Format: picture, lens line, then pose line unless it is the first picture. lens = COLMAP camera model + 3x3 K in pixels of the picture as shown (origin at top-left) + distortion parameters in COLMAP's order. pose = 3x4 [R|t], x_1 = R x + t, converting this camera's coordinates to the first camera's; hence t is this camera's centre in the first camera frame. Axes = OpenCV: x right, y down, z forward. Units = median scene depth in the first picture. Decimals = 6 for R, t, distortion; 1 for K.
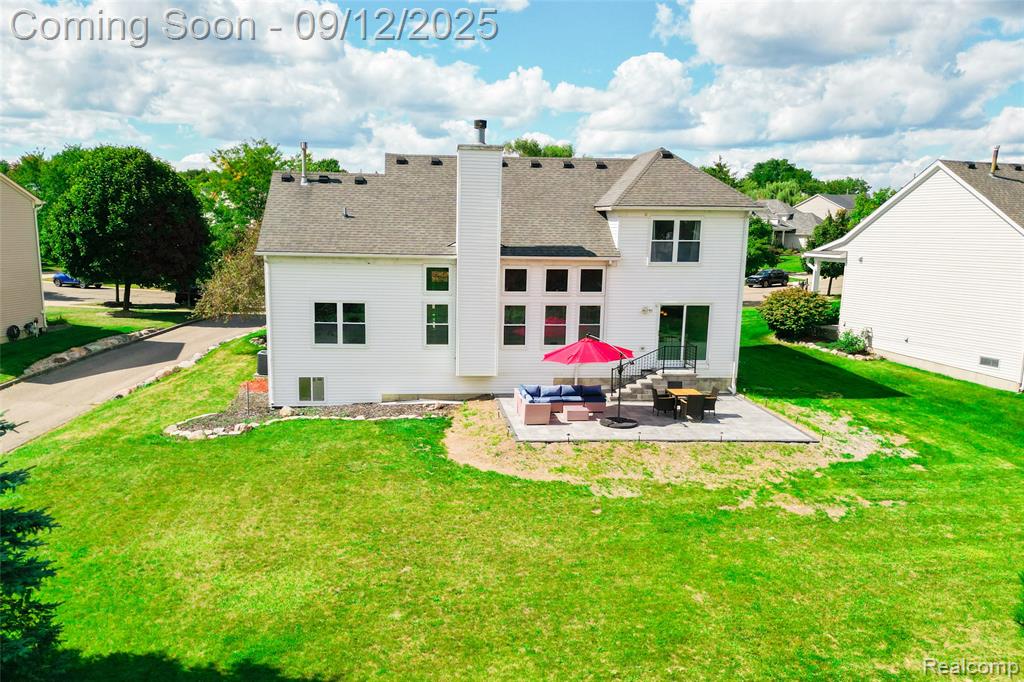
lens RADIAL K [[808.0, 0, 482.1], [0, 808.0, 374.7], [0, 0, 1]] dist [0.160004, -0.380927]
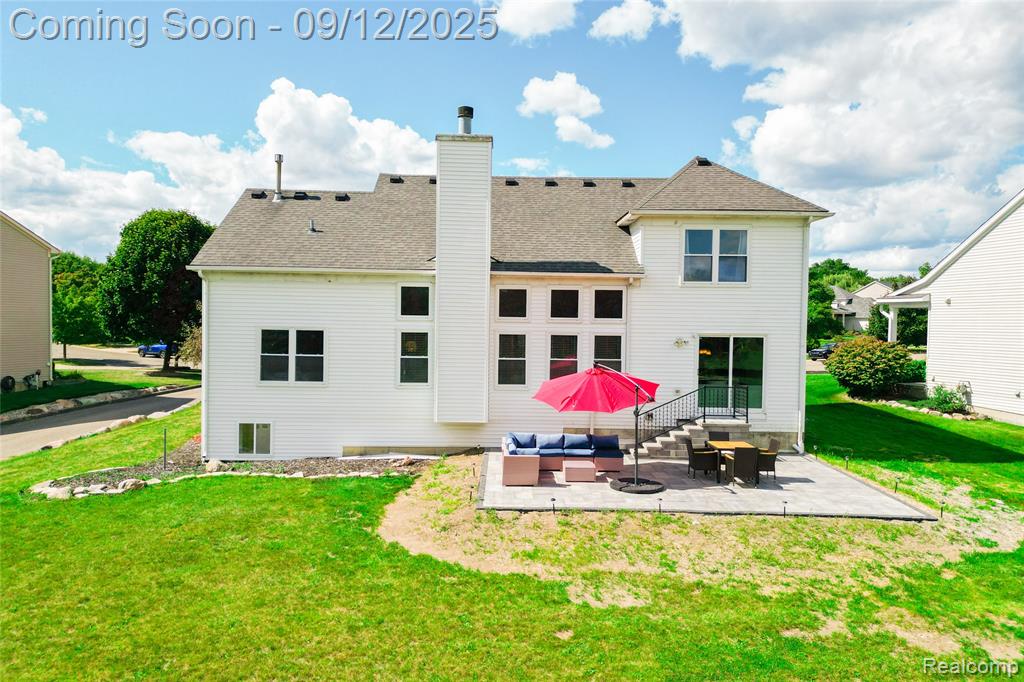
lens RADIAL K [[711.4, 0, 512.0], [0, 711.4, 341.0], [0, 0, 1]] dist [0.083609, -0.095062]
pose [[0.996724, 0.001016, -0.080874, 0.100391], [-0.013625, 0.987740, -0.155513, 0.030233], [0.079725, 0.156106, 0.984518, 0.324642]]
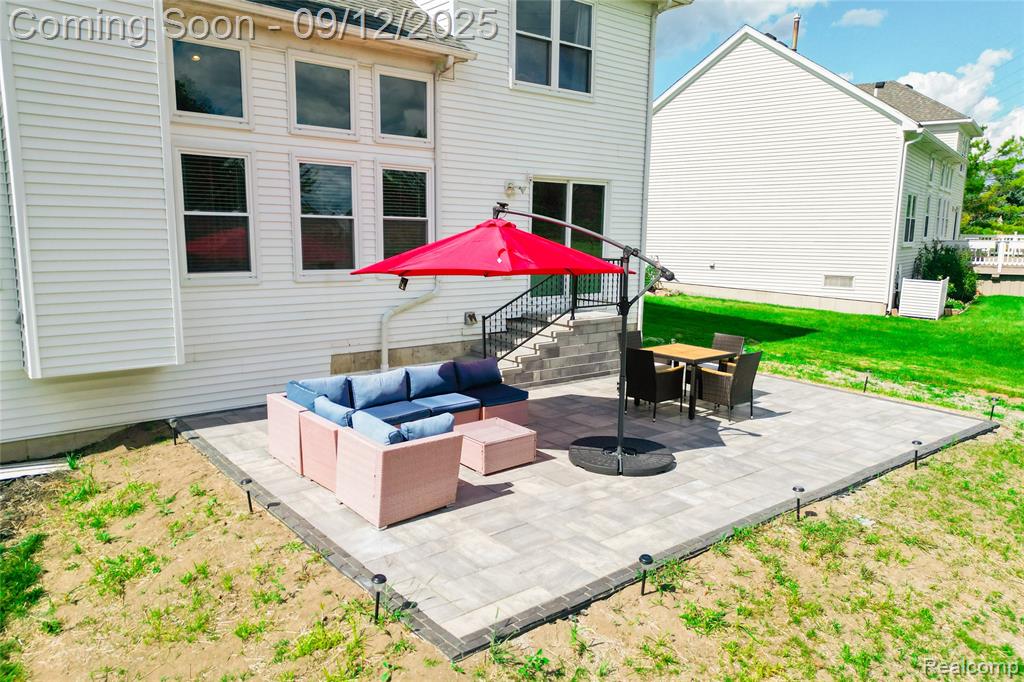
lens RADIAL K [[711.4, 0, 512.0], [0, 711.4, 341.0], [0, 0, 1]] dist [0.083609, -0.095062]
pose [[0.825821, -0.090334, 0.556650, -0.033588], [0.099922, 0.994907, 0.013215, 0.001674], [-0.555009, 0.044709, 0.830642, 0.700025]]
